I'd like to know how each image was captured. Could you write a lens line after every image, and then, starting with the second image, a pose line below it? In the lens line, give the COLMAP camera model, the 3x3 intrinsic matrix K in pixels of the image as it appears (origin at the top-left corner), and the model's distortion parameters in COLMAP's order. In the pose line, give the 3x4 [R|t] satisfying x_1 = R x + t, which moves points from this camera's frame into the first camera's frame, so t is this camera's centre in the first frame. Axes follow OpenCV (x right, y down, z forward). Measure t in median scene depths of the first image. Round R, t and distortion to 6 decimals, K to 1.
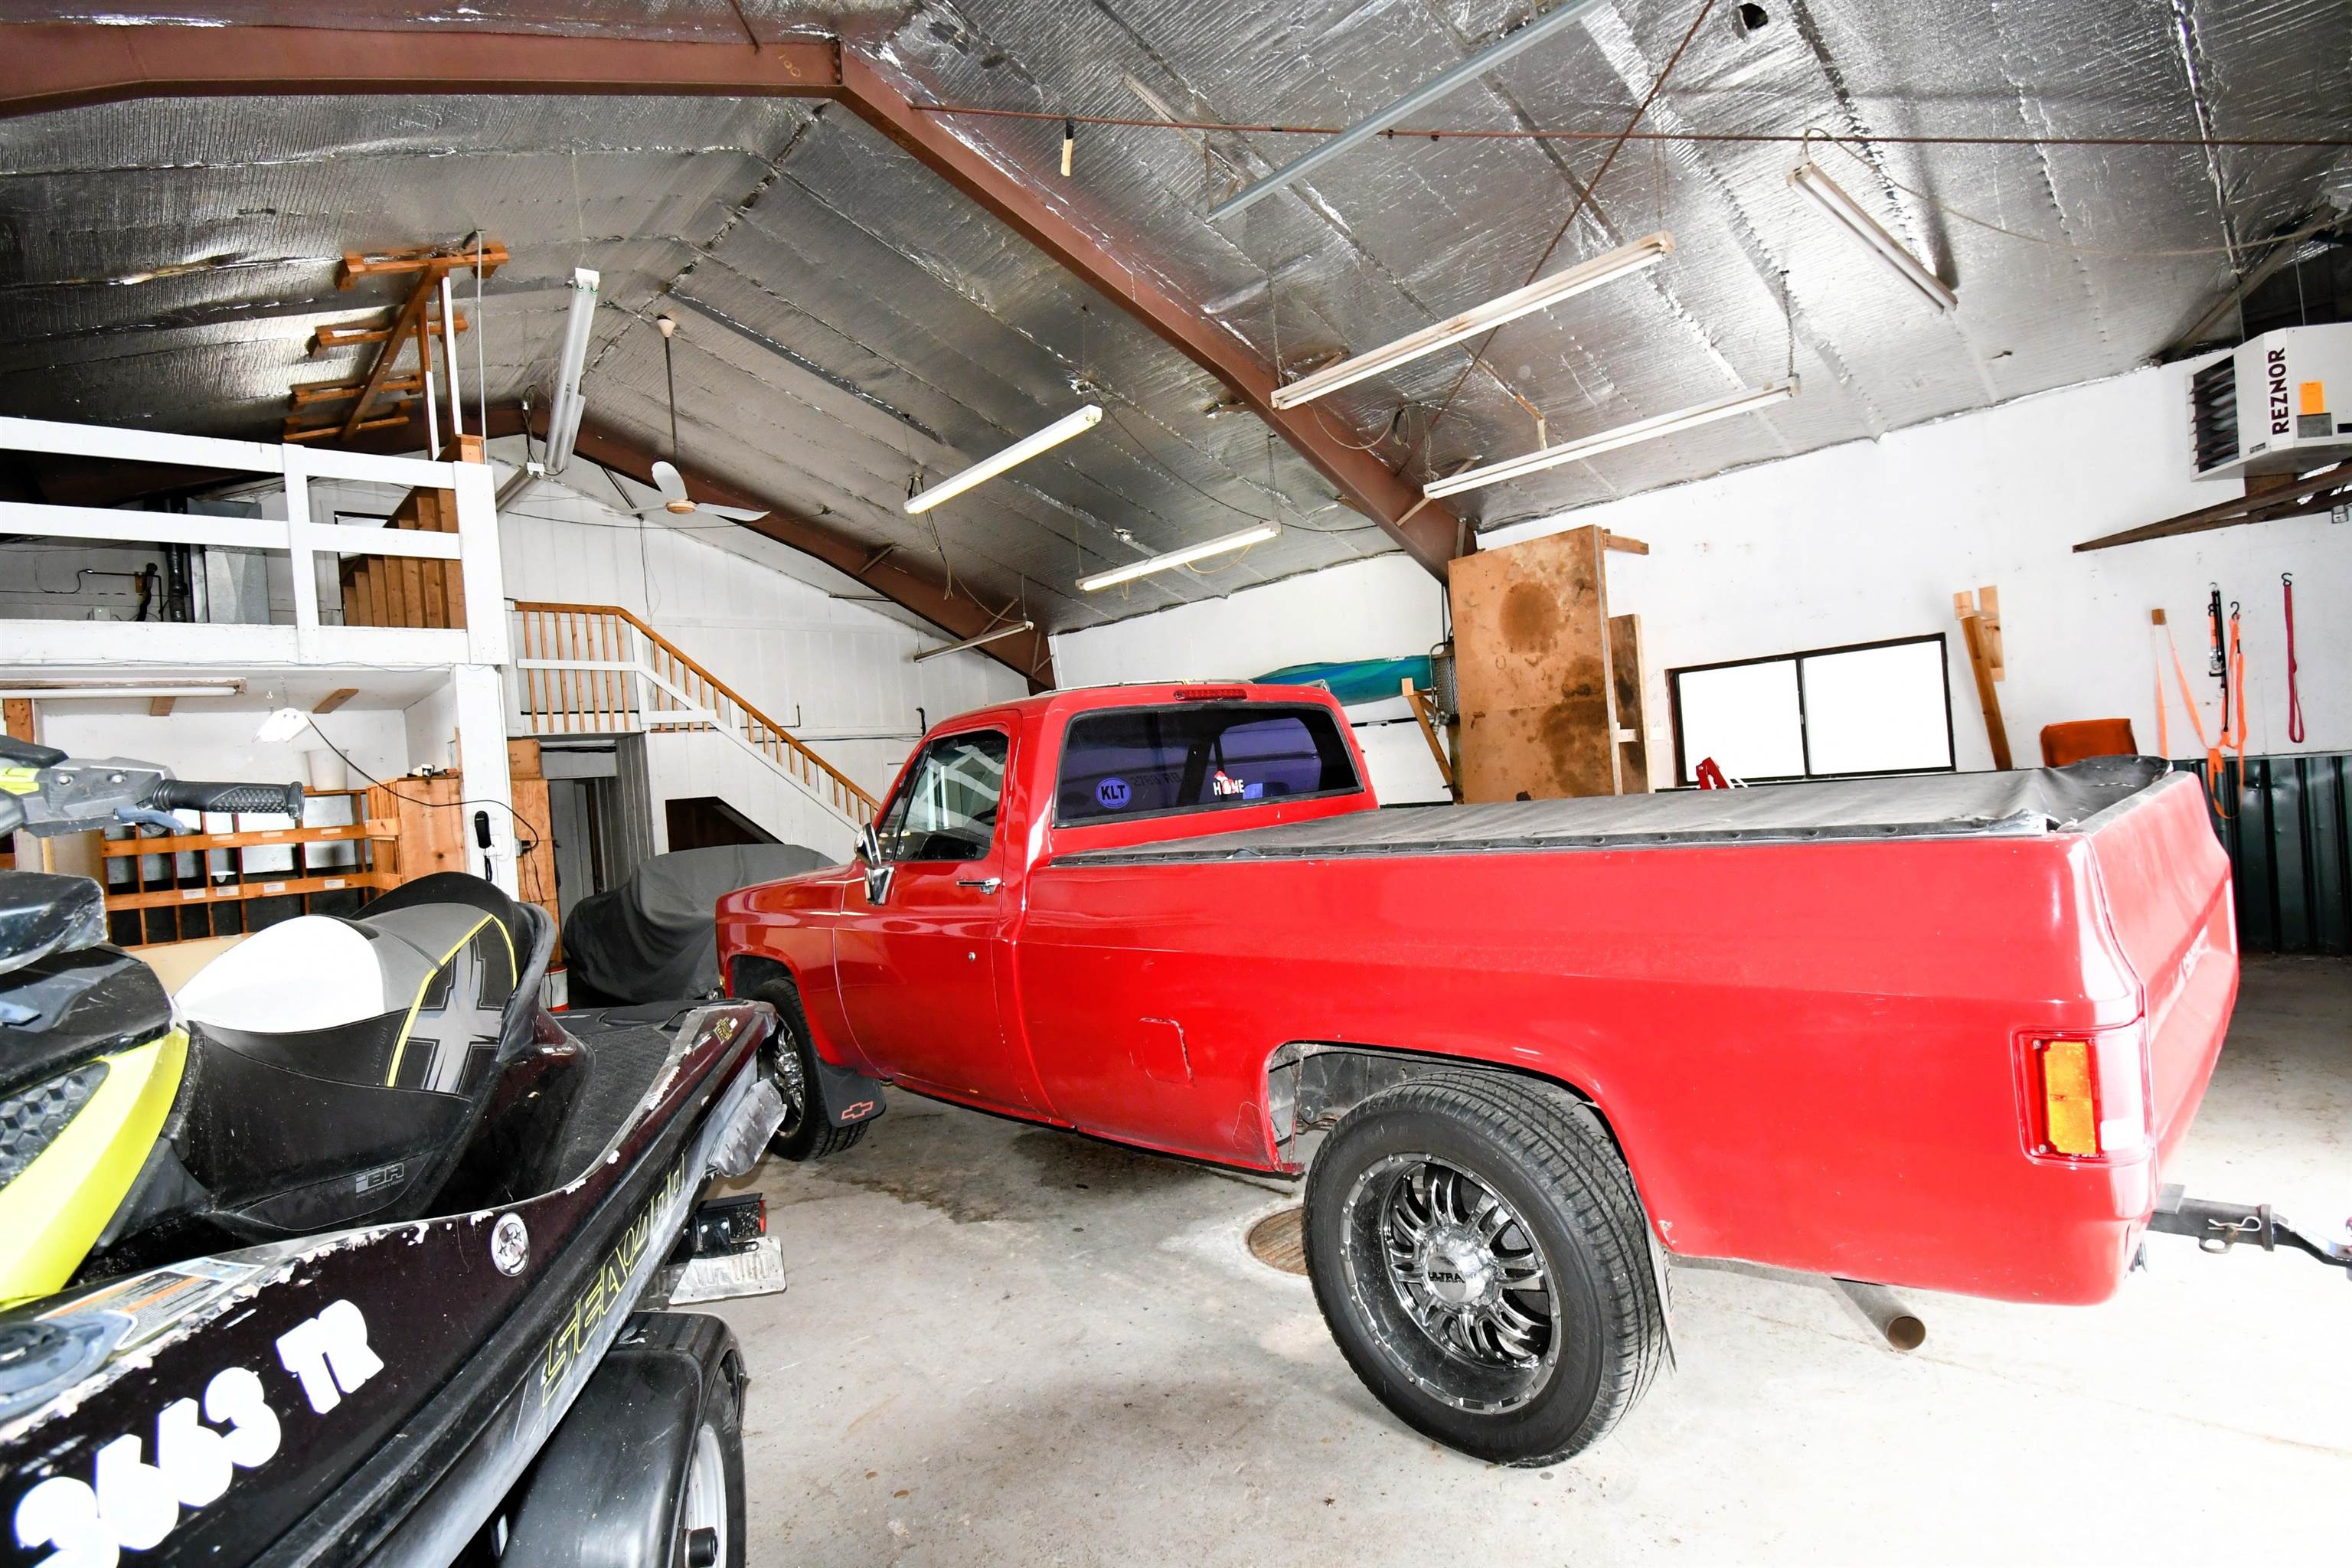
lens RADIAL K [[1130.0, 0, 1176.0], [0, 1130.0, 784.0], [0, 0, 1]] dist [-0.001135, -0.000140]
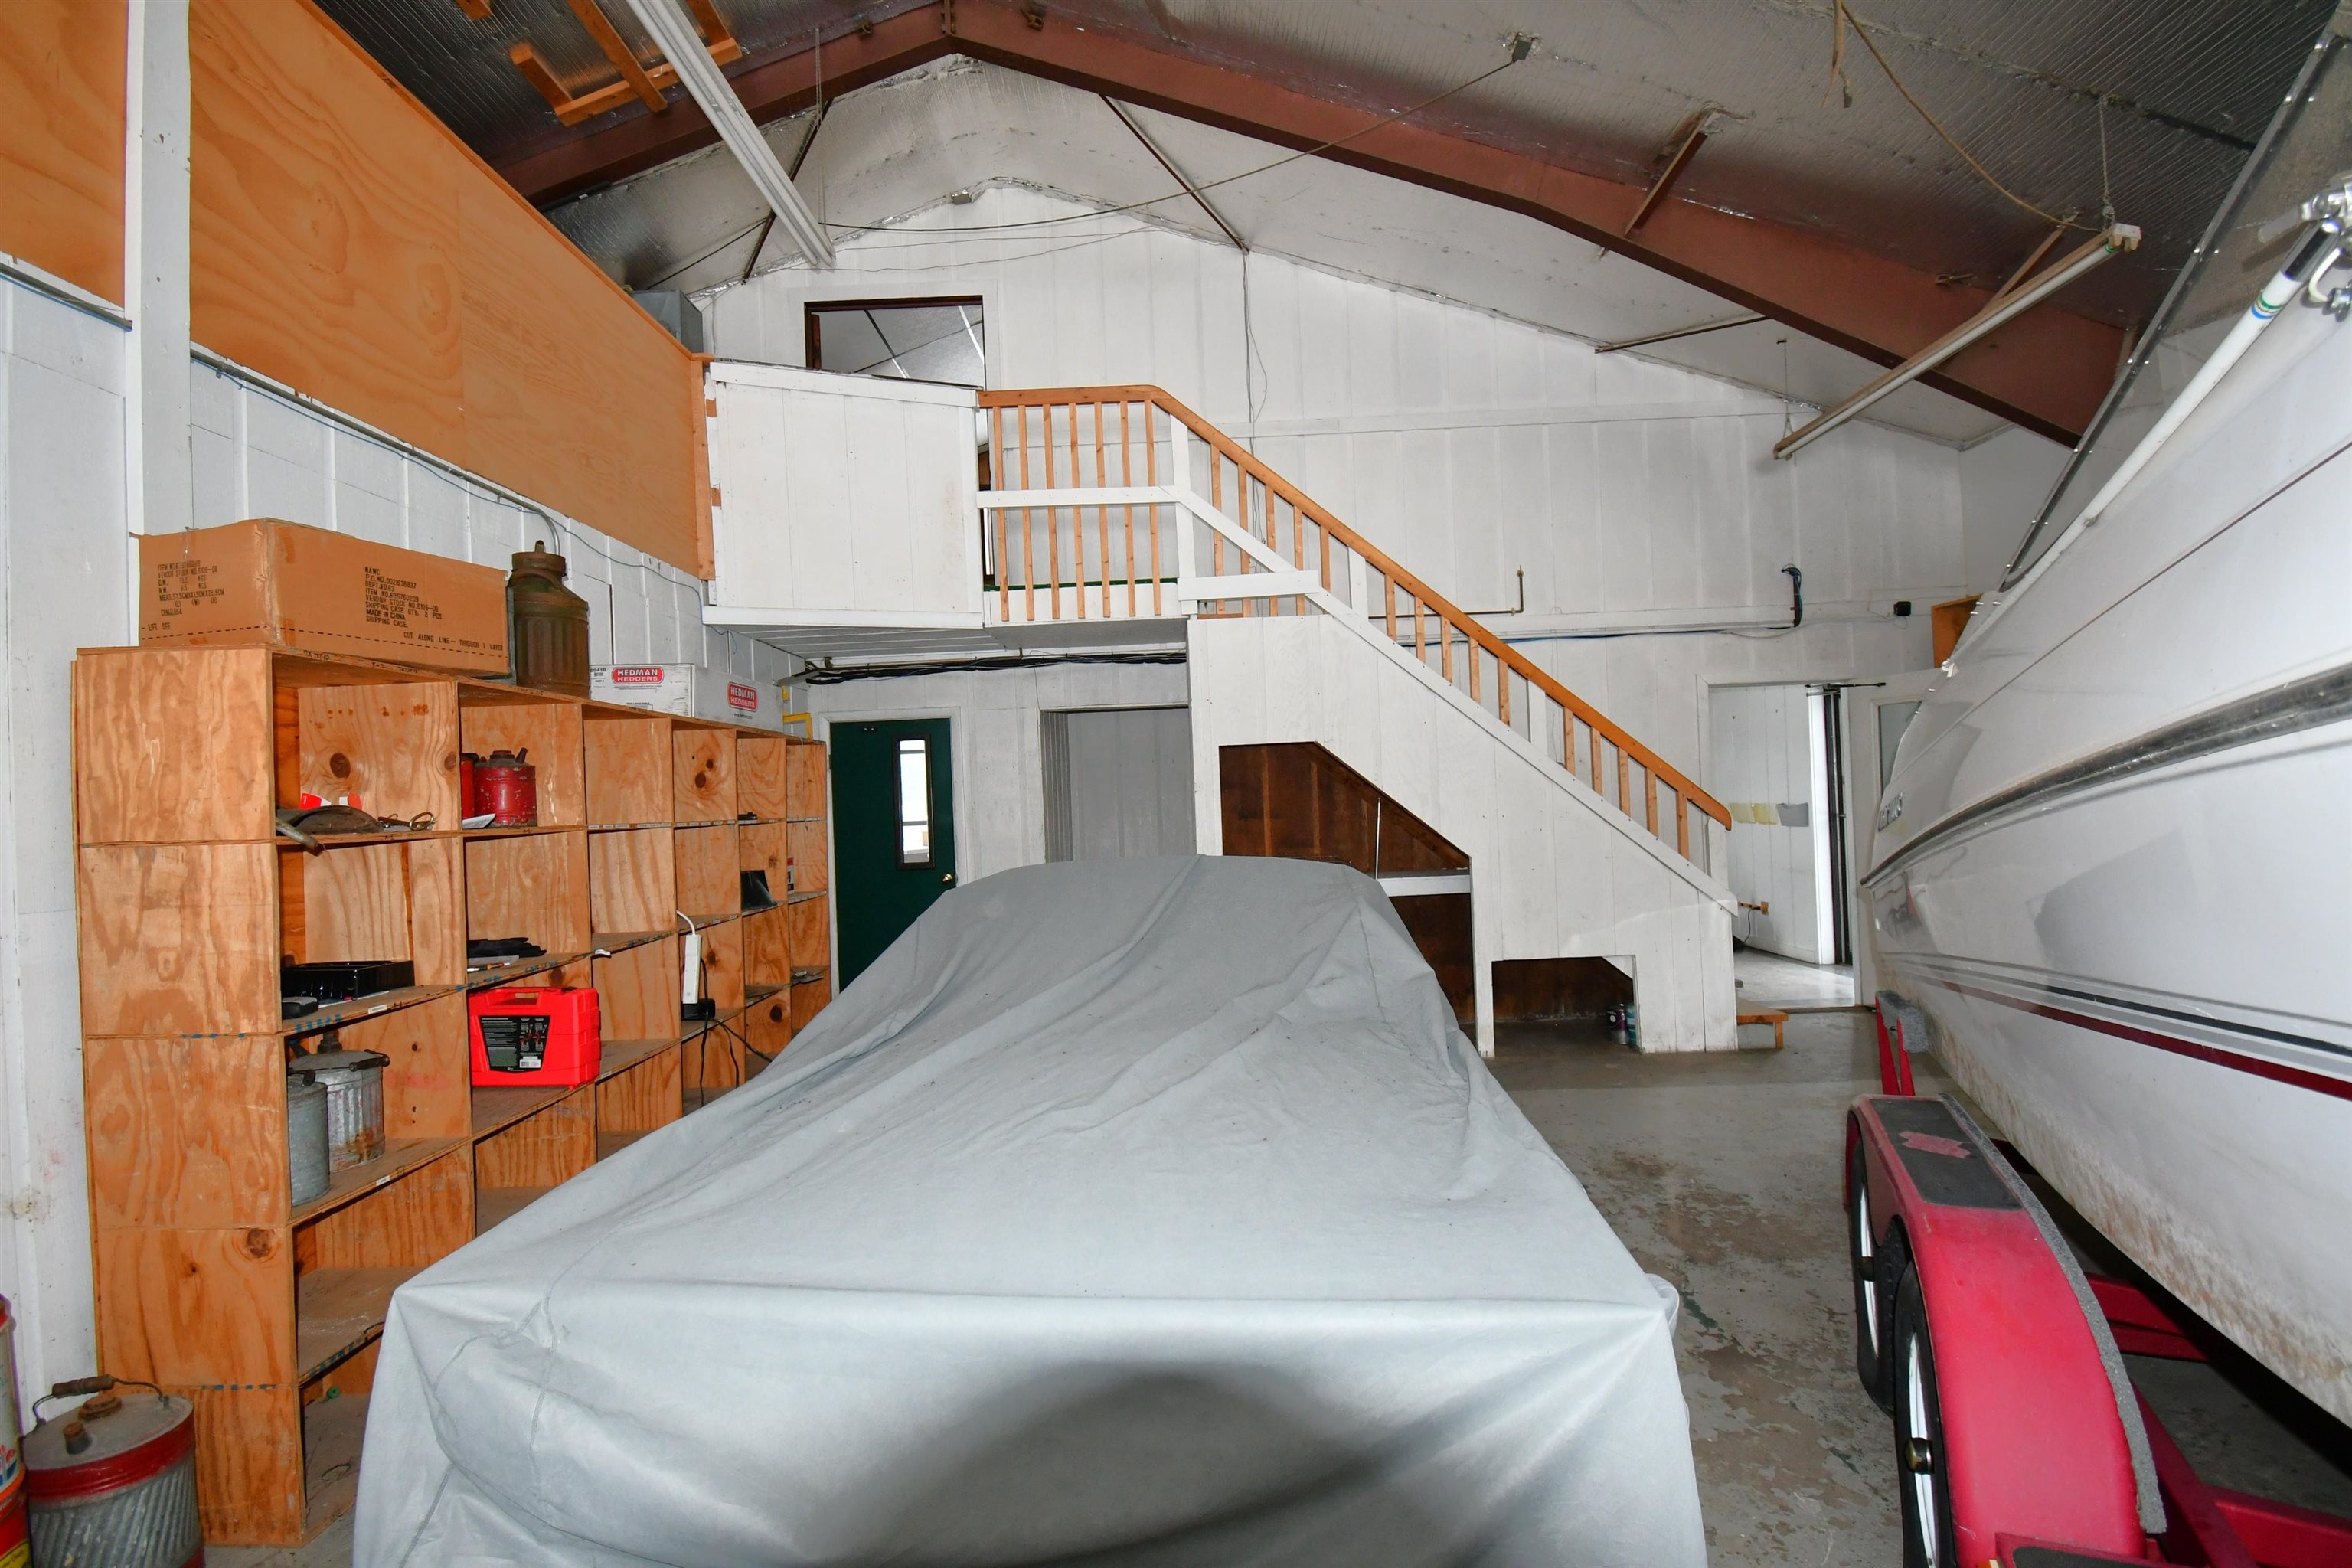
lens RADIAL K [[1130.0, 0, 1176.0], [0, 1130.0, 784.0], [0, 0, 1]] dist [-0.001135, -0.000140]
pose [[0.713701, 0.043495, -0.699099, -0.093765], [-0.020582, 0.998941, 0.041138, 0.010350], [0.700148, -0.014972, 0.713840, 0.590049]]
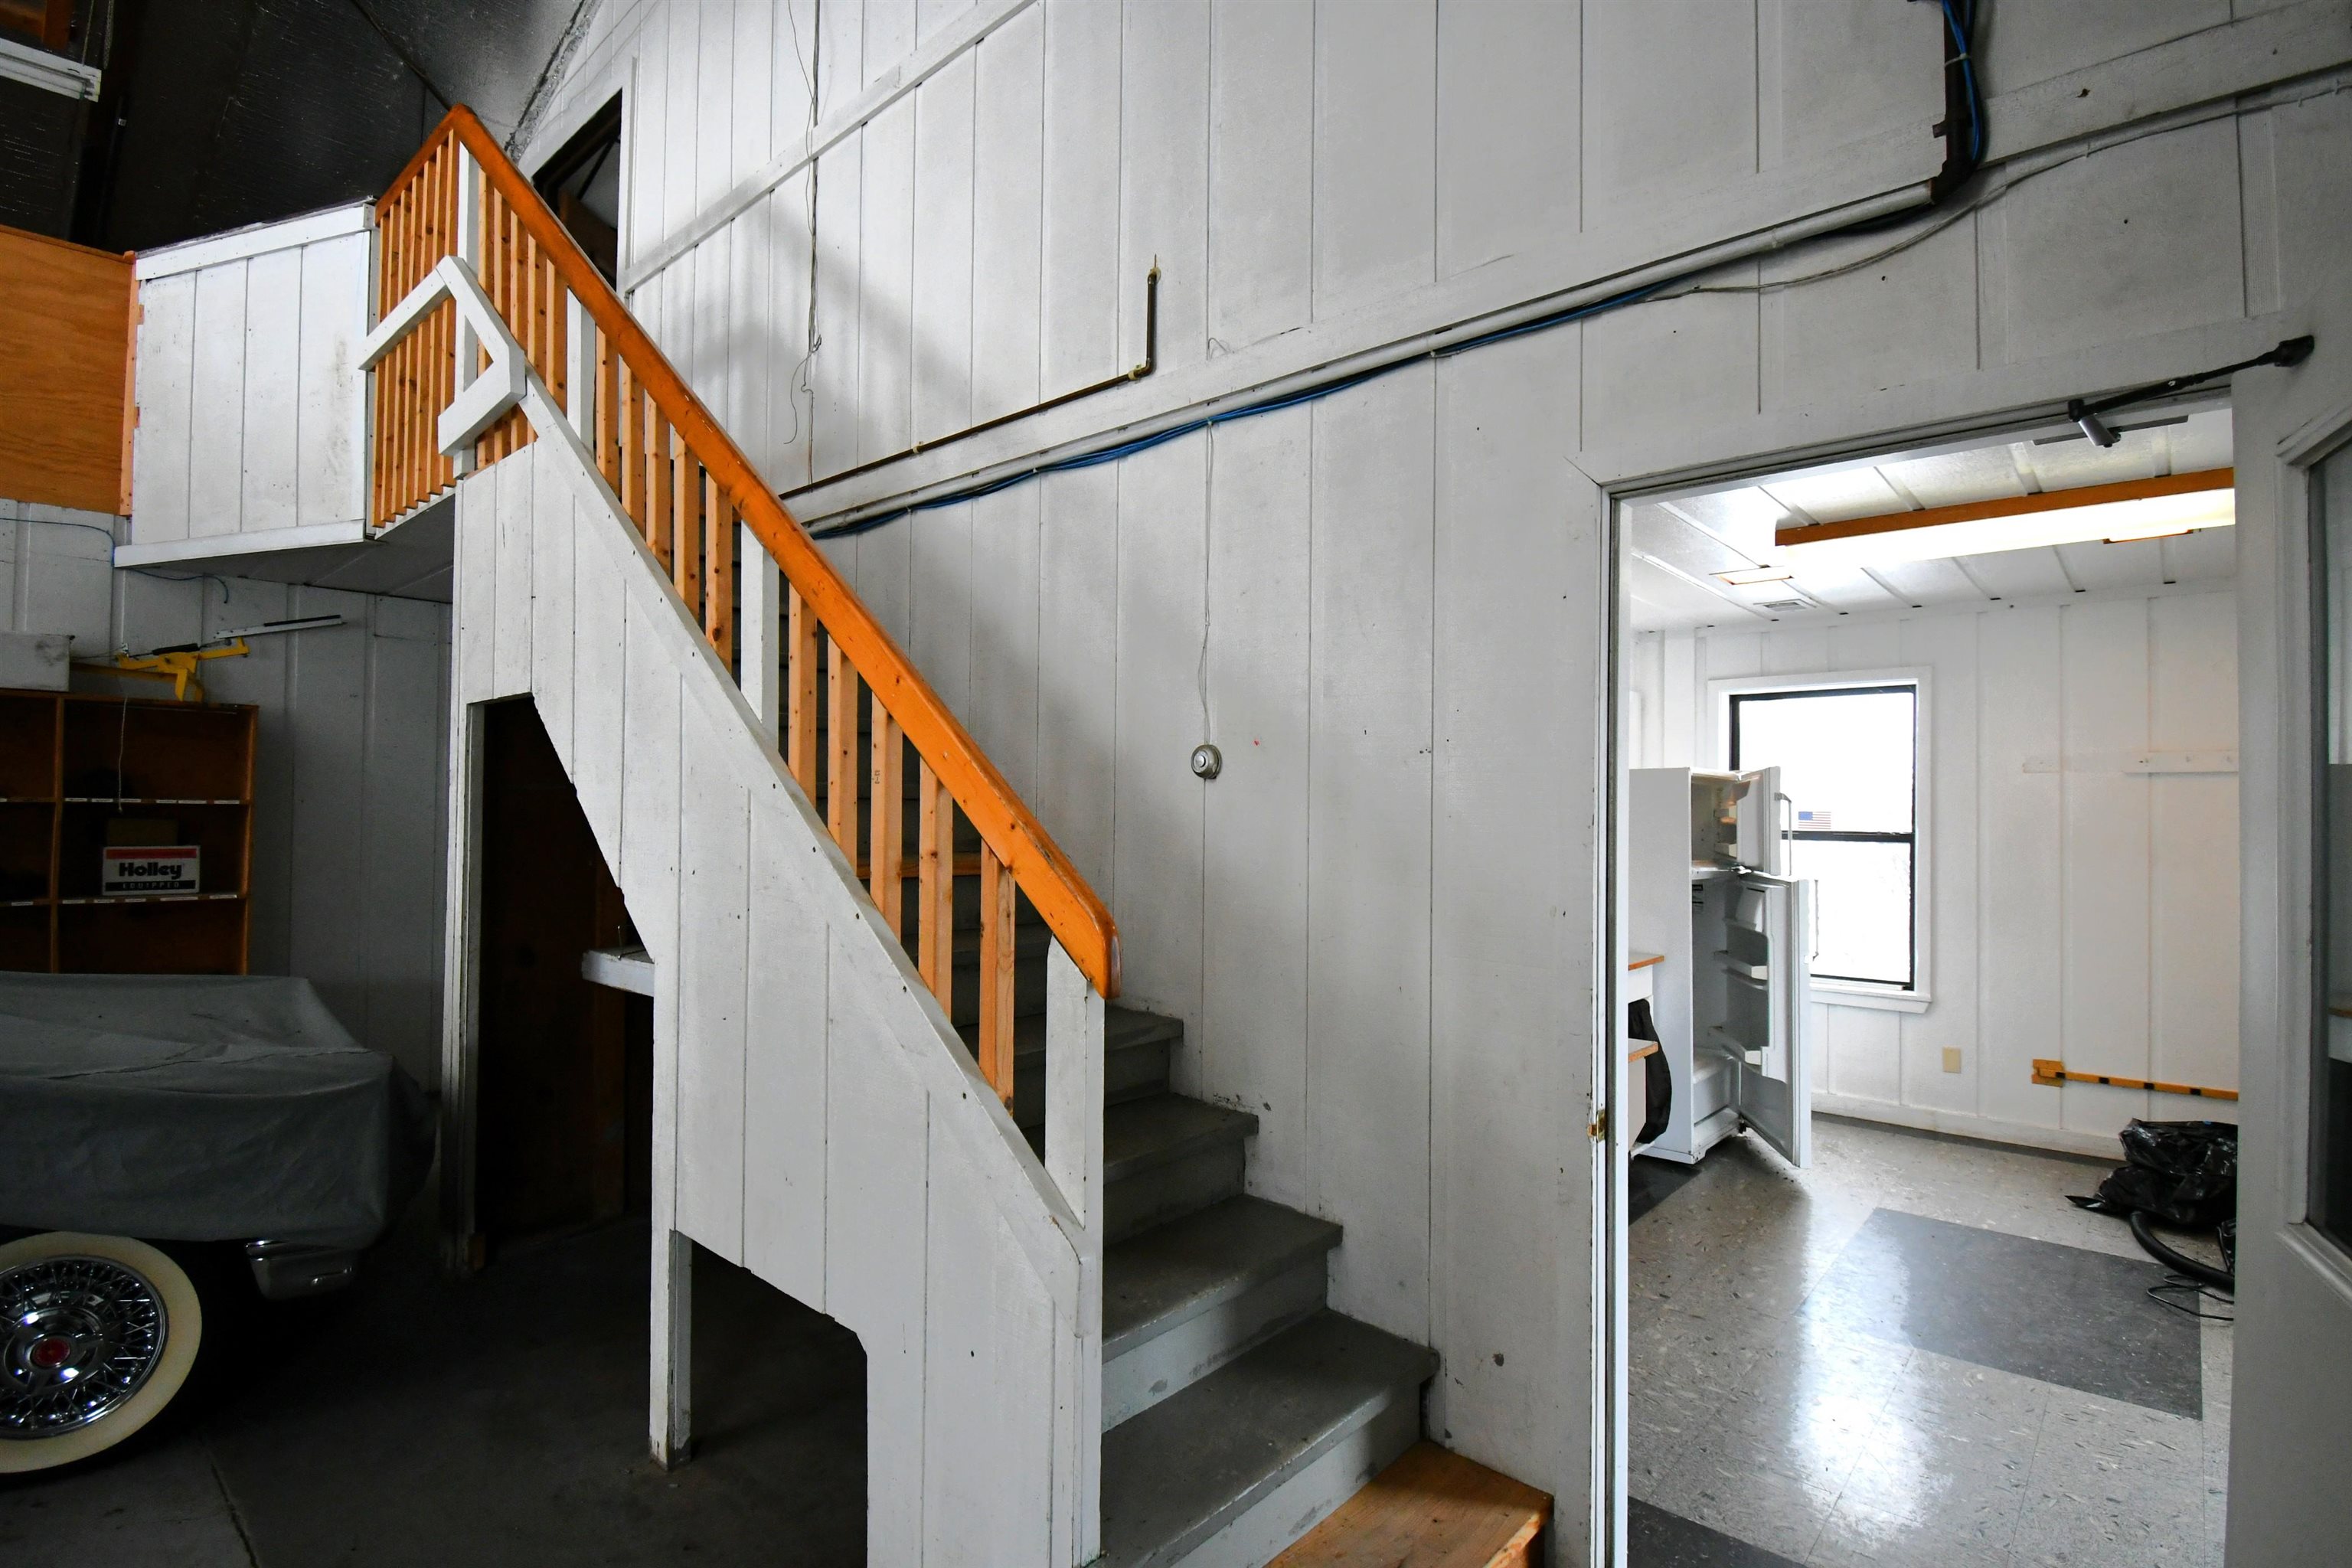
lens RADIAL K [[1130.0, 0, 1176.0], [0, 1130.0, 784.0], [0, 0, 1]] dist [-0.001135, -0.000140]
pose [[0.072356, 0.064683, -0.995279, -0.134827], [-0.013402, 0.997868, 0.063877, 0.013415], [0.997289, 0.008717, 0.073069, 1.118488]]
